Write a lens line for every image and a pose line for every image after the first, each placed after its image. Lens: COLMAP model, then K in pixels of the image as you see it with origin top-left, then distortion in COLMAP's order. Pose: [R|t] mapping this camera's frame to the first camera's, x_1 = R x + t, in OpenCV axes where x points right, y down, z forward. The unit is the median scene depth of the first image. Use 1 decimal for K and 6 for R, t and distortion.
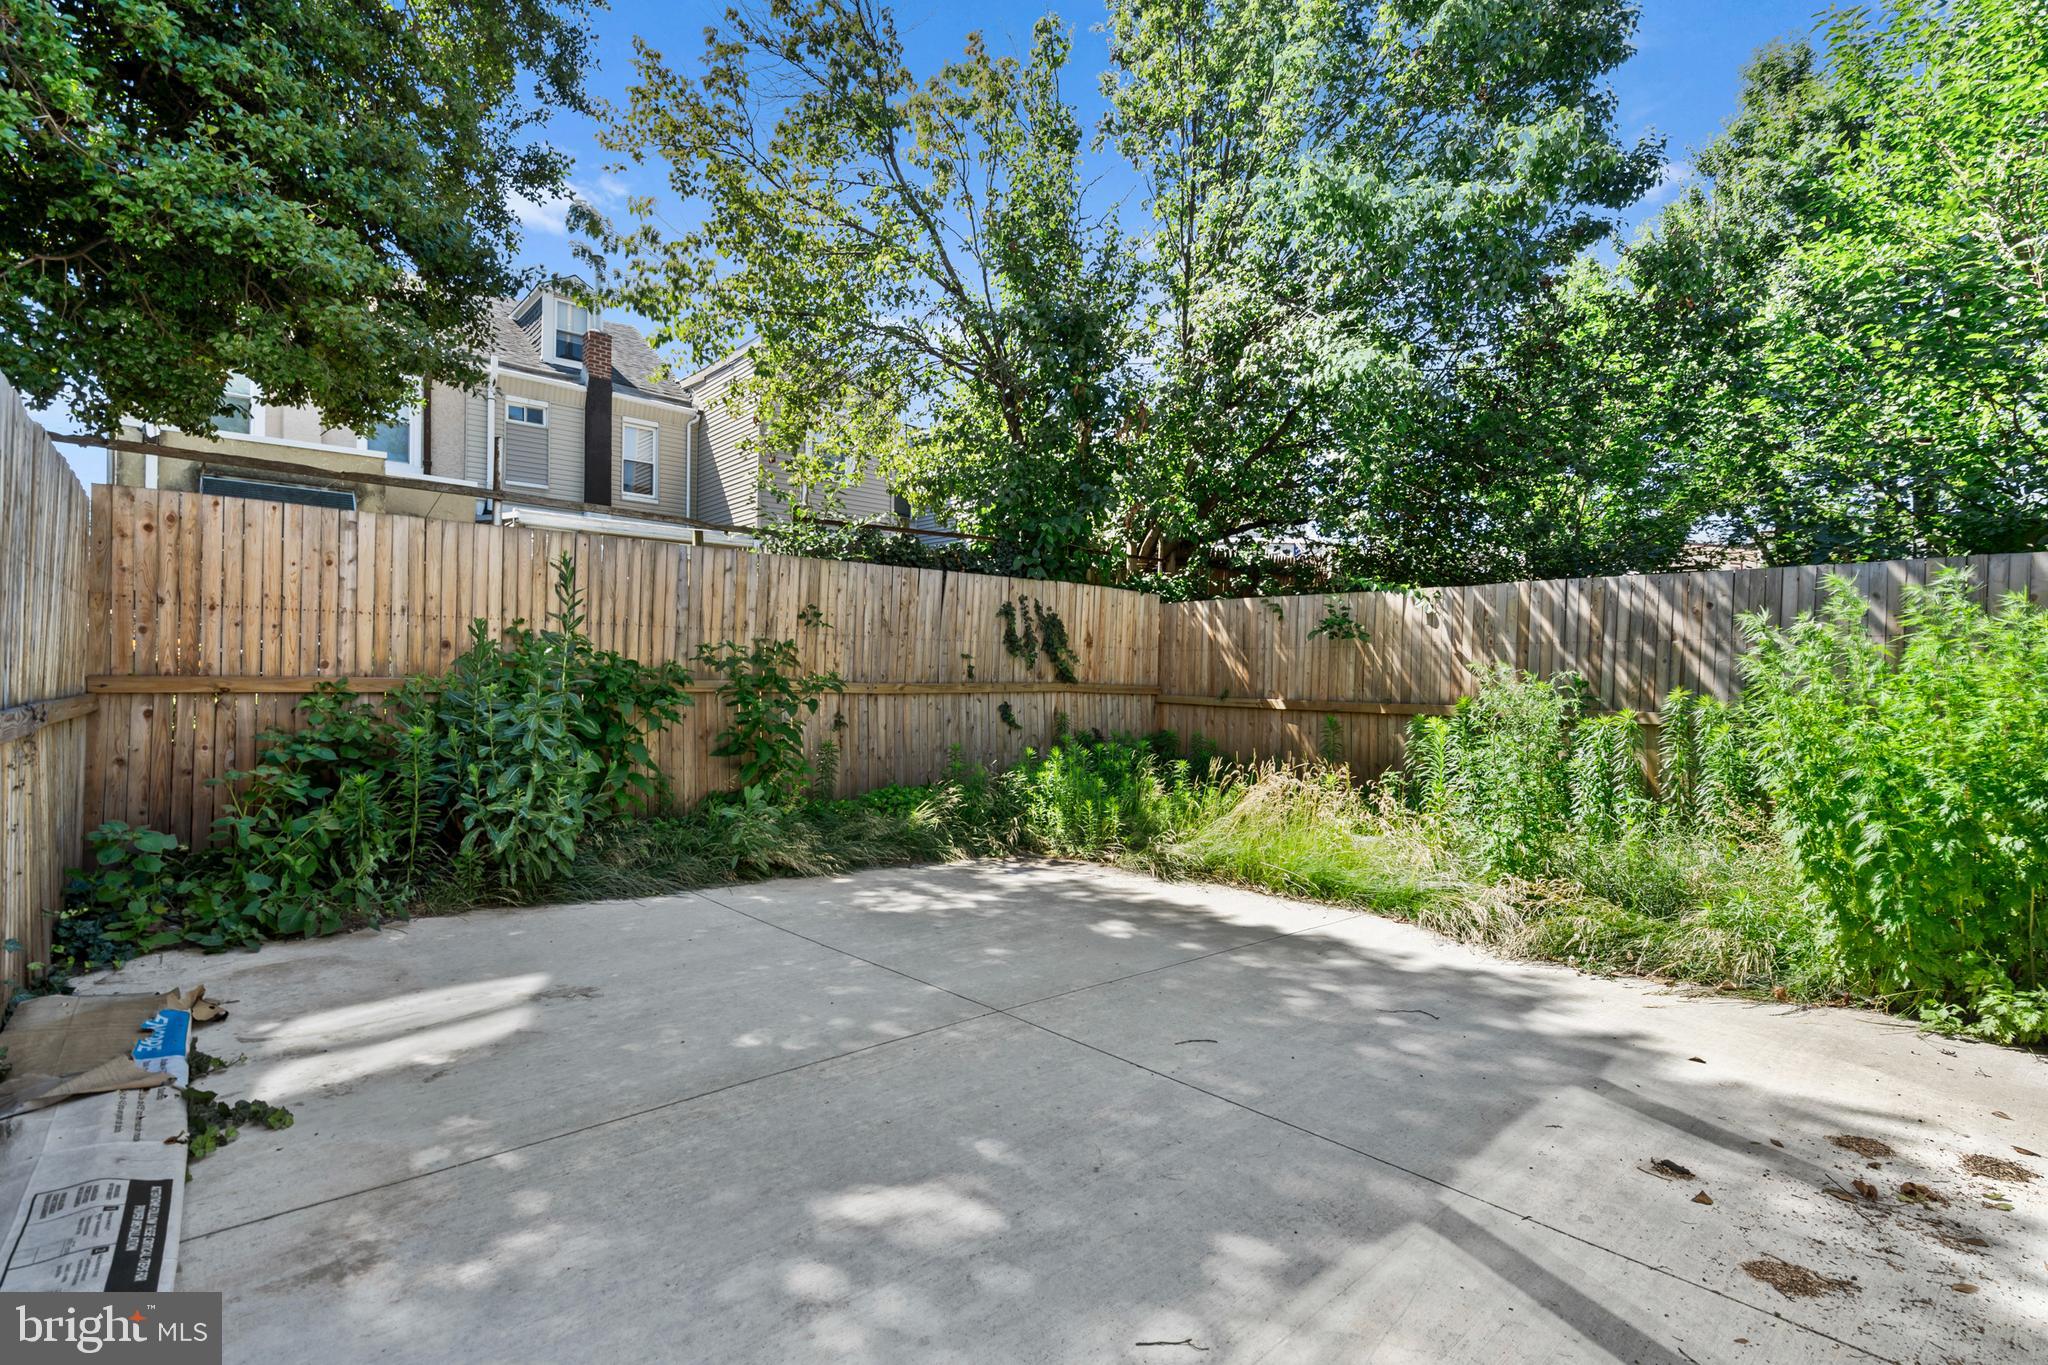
lens RADIAL K [[951.2, 0, 1025.0], [0, 951.2, 673.2], [0, 0, 1]] dist [-0.014379, 0.004576]
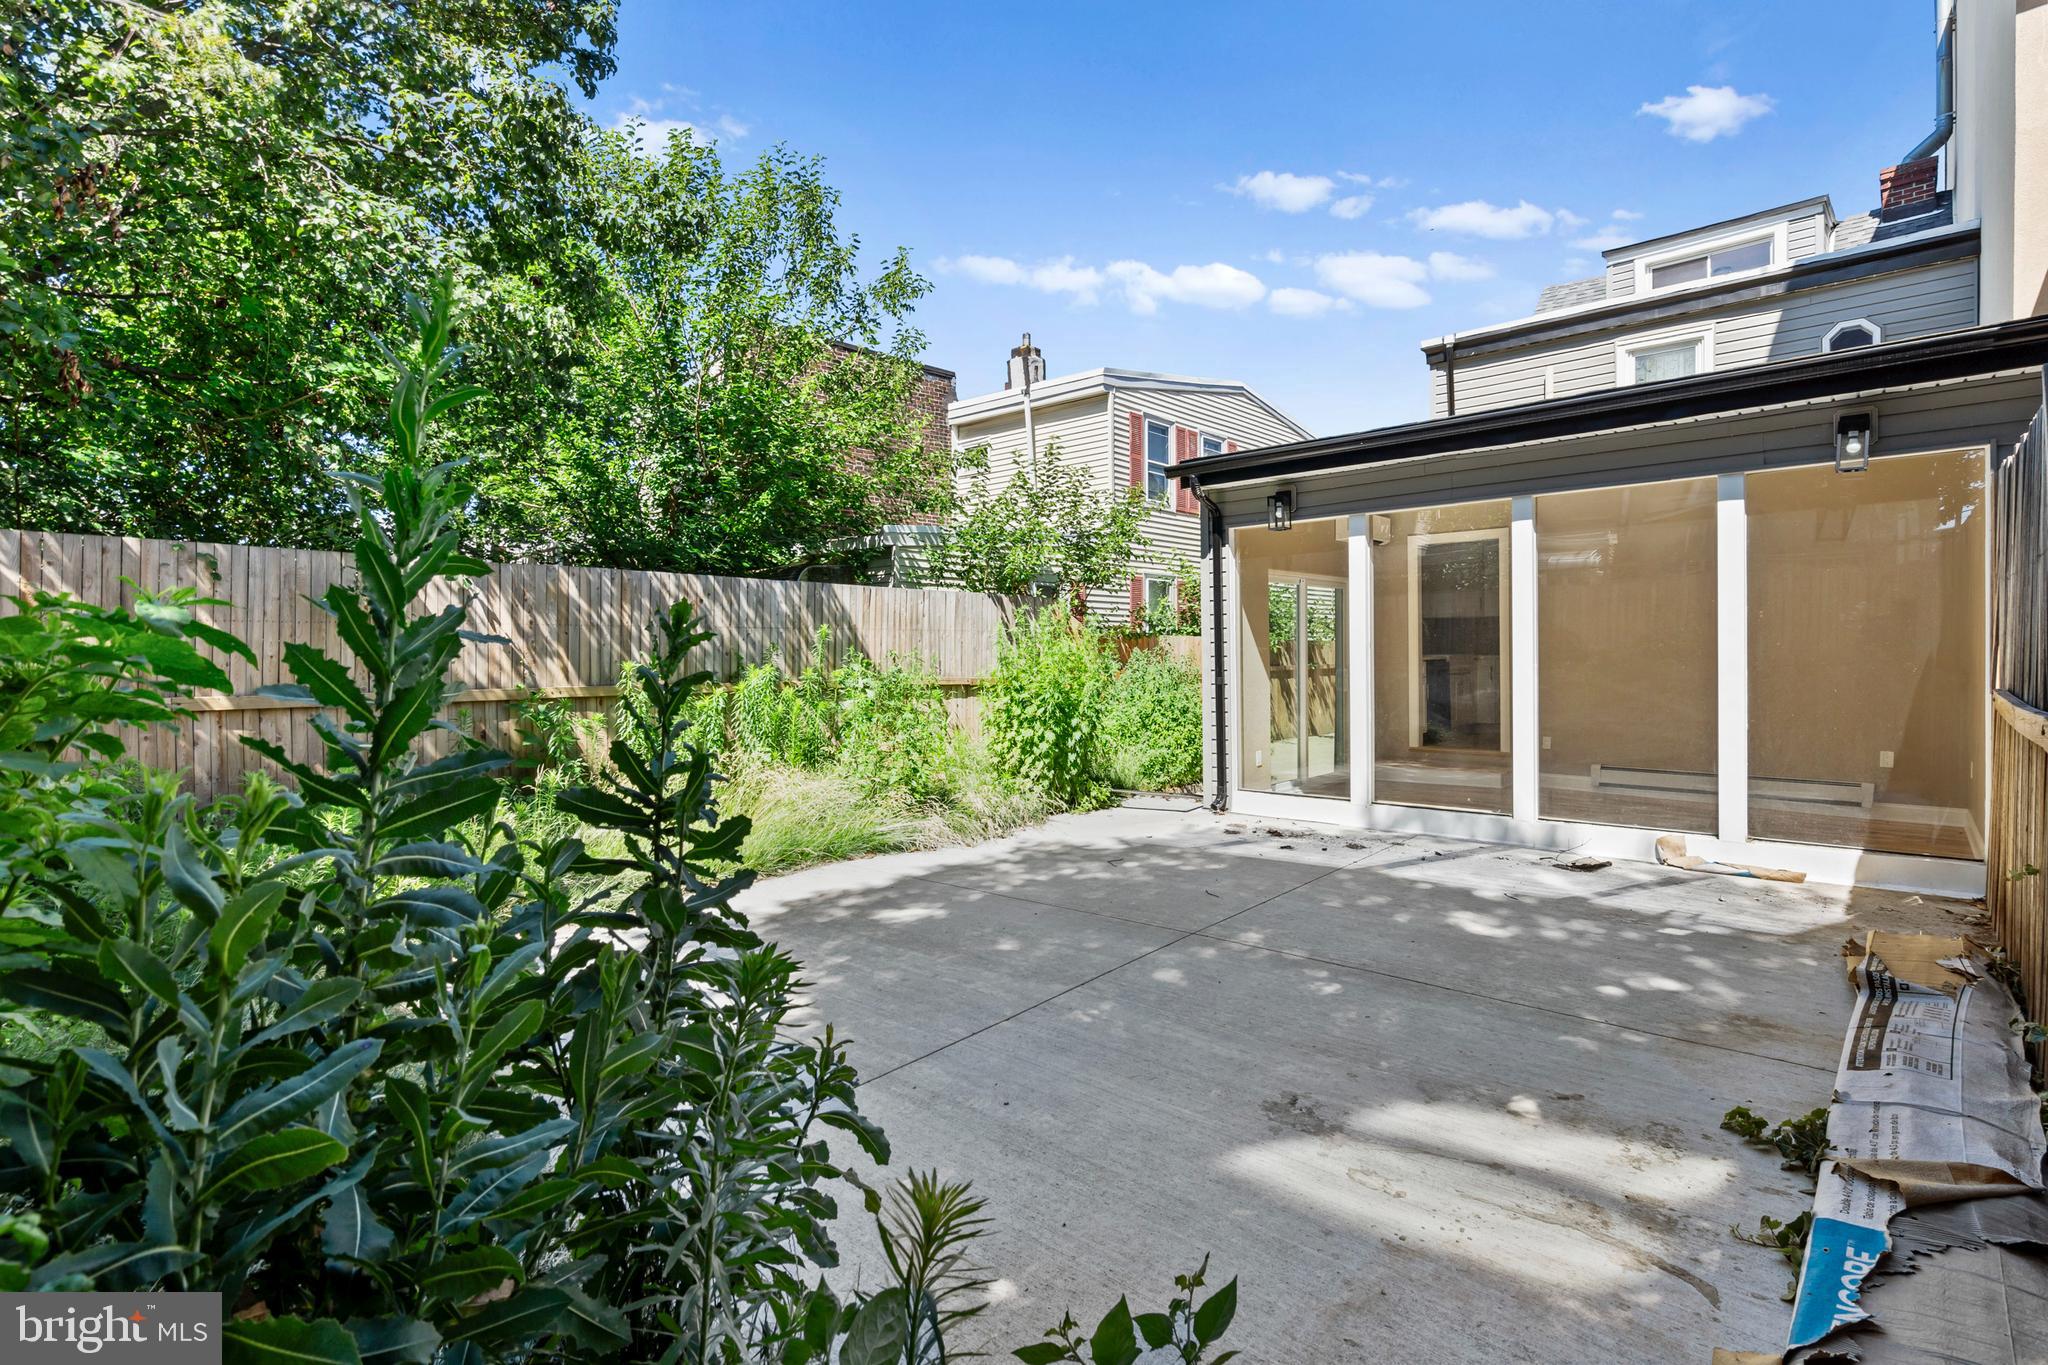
lens RADIAL K [[951.2, 0, 1038.0], [0, 951.2, 661.2], [0, 0, 1]] dist [-0.014379, 0.004576]
pose [[-0.106459, -0.017592, 0.994161, -1.229409], [0.006307, 0.999811, 0.018367, -0.021231], [-0.994297, 0.008225, -0.106328, 1.332775]]
